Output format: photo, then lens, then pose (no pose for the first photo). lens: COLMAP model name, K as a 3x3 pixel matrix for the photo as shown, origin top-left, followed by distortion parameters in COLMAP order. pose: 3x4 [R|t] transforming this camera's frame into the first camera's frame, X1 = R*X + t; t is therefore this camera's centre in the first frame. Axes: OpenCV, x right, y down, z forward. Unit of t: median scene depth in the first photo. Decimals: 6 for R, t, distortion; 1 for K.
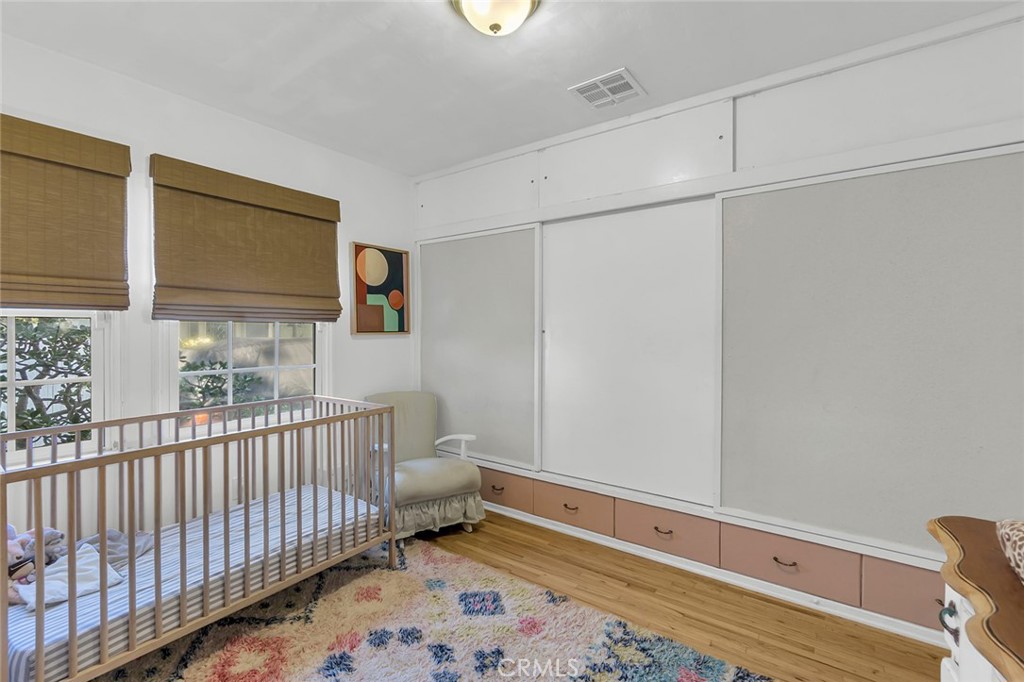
lens RADIAL K [[441.4, 0, 509.3], [0, 441.4, 333.9], [0, 0, 1]] dist [-0.000614, 0.000258]
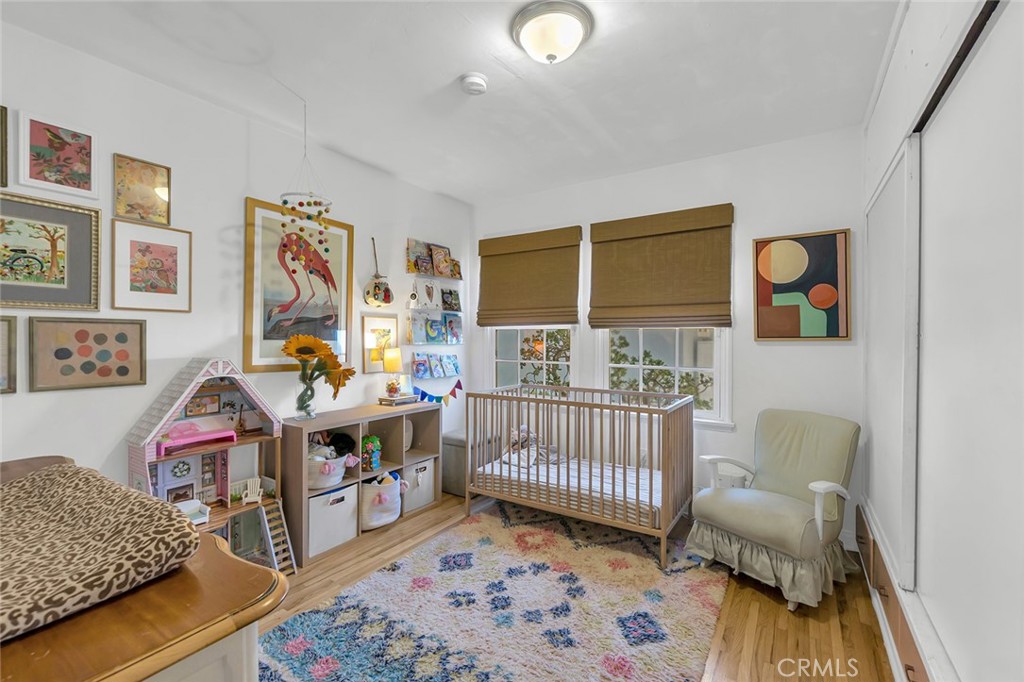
lens RADIAL K [[451.5, 0, 497.5], [0, 451.5, 334.9], [0, 0, 1]] dist [-0.002995, -0.000248]
pose [[0.036419, 0.005485, -0.999322, 0.685925], [-0.002384, 0.999983, 0.005402, -0.015031], [0.999334, 0.002186, 0.036432, 0.513697]]
